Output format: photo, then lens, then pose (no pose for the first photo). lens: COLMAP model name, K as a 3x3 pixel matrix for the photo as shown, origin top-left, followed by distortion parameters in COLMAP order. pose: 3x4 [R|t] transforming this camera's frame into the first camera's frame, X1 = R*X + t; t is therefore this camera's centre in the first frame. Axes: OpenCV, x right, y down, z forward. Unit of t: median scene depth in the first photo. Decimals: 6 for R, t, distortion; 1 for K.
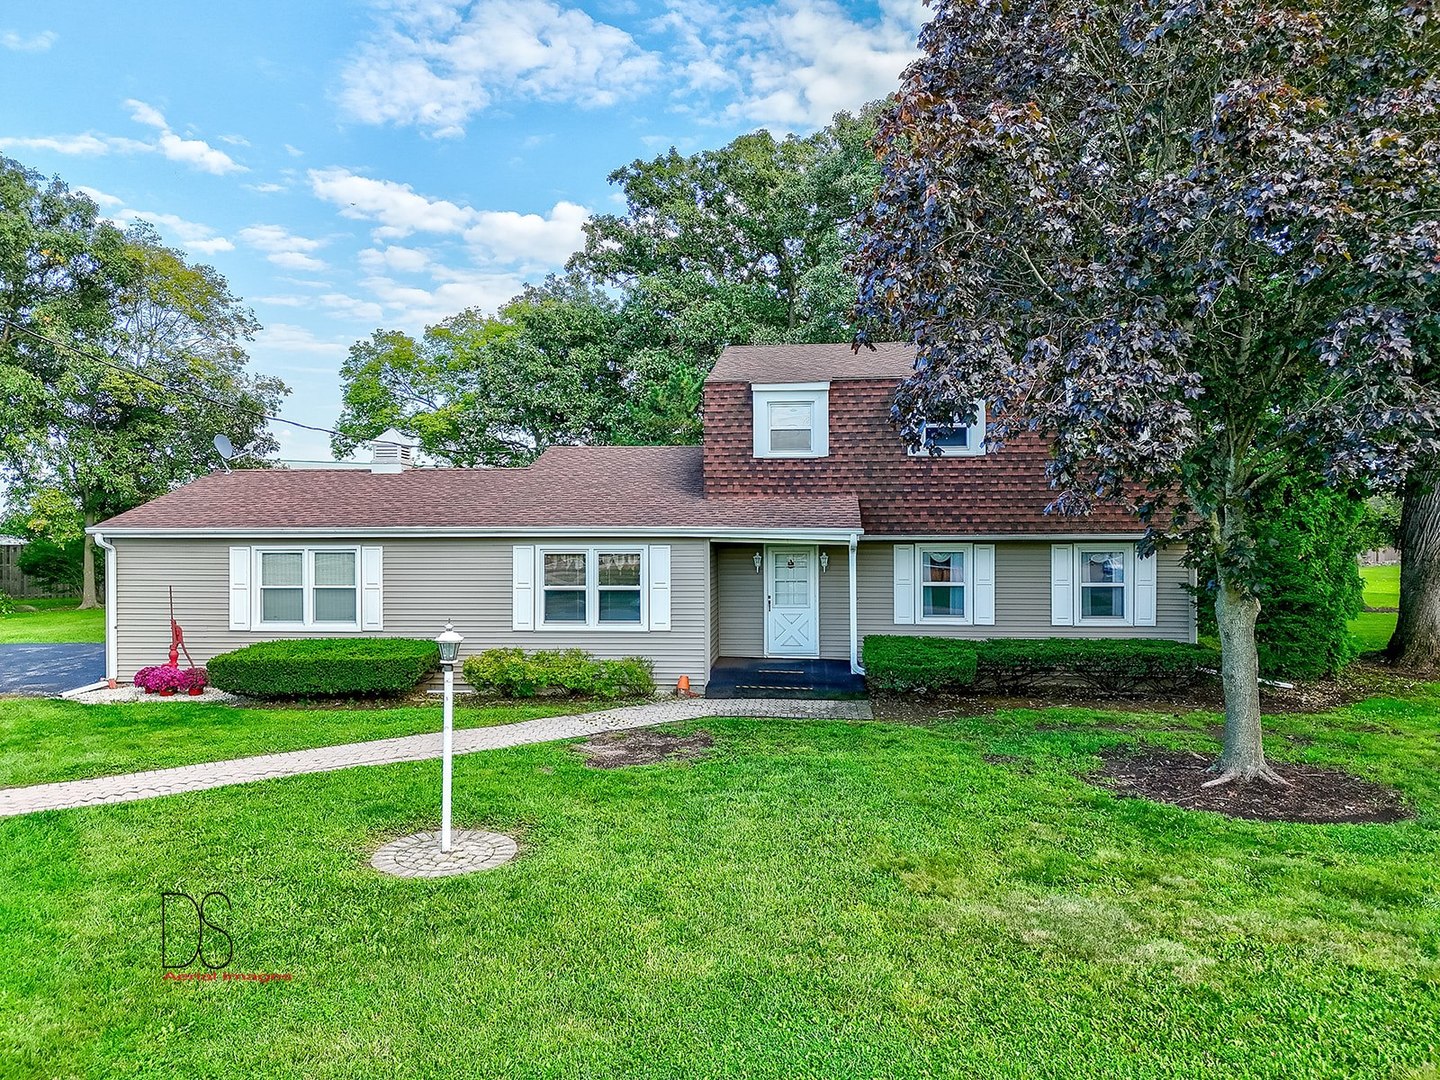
lens RADIAL K [[986.5, 0, 720.0], [0, 986.5, 540.0], [0, 0, 1]] dist [0.097581, -0.080856]
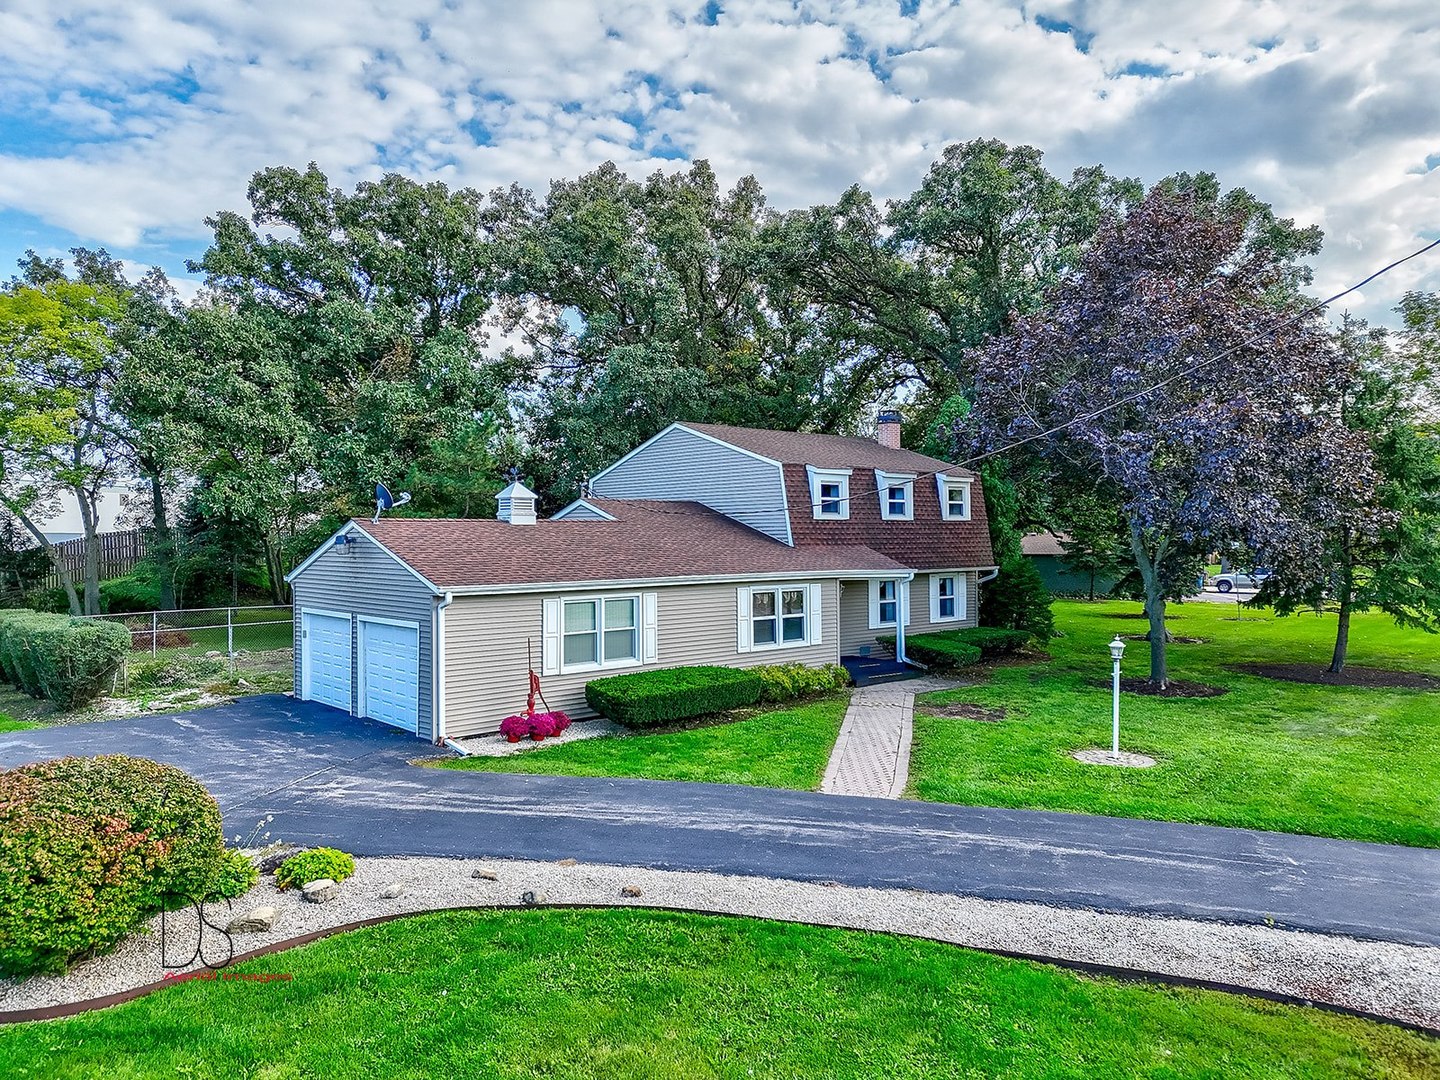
lens RADIAL K [[986.5, 0, 720.0], [0, 986.5, 540.0], [0, 0, 1]] dist [0.097581, -0.080856]
pose [[0.688795, -0.002542, 0.724951, -1.145798], [0.010106, 0.999930, -0.006096, -0.048395], [-0.724885, 0.011525, 0.688773, 0.124647]]
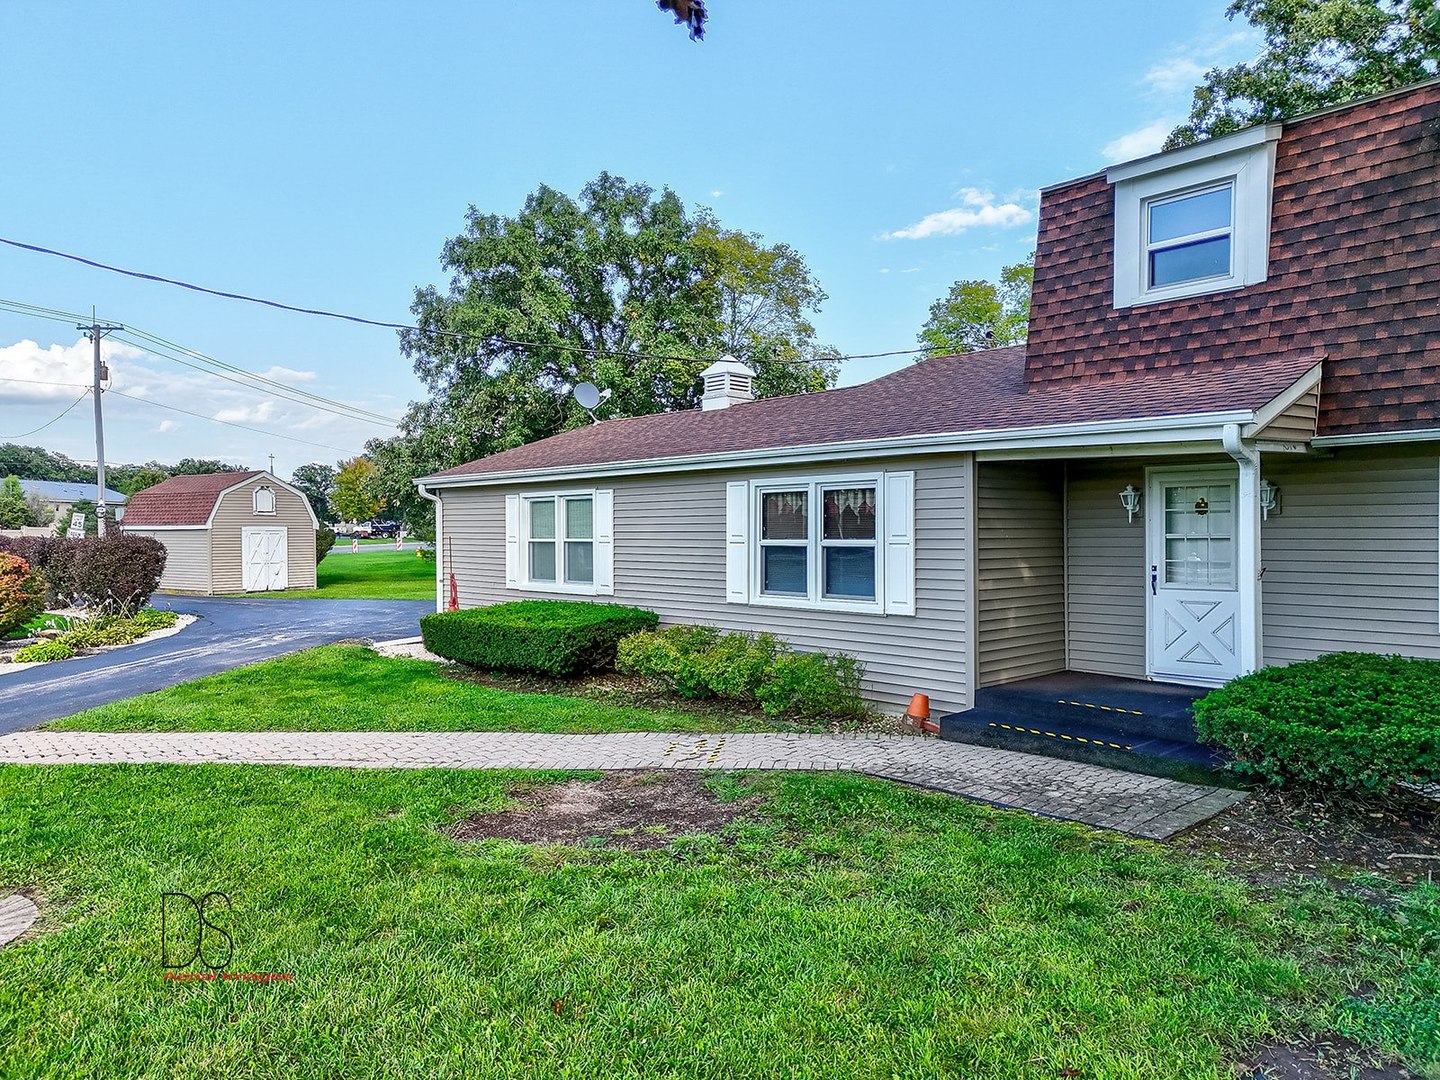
lens RADIAL K [[986.5, 0, 720.0], [0, 986.5, 540.0], [0, 0, 1]] dist [0.097581, -0.080856]
pose [[0.747003, 0.003866, -0.664810, 0.250954], [0.001041, 0.999975, 0.006985, 0.041119], [0.664820, -0.005911, 0.746980, 0.466562]]
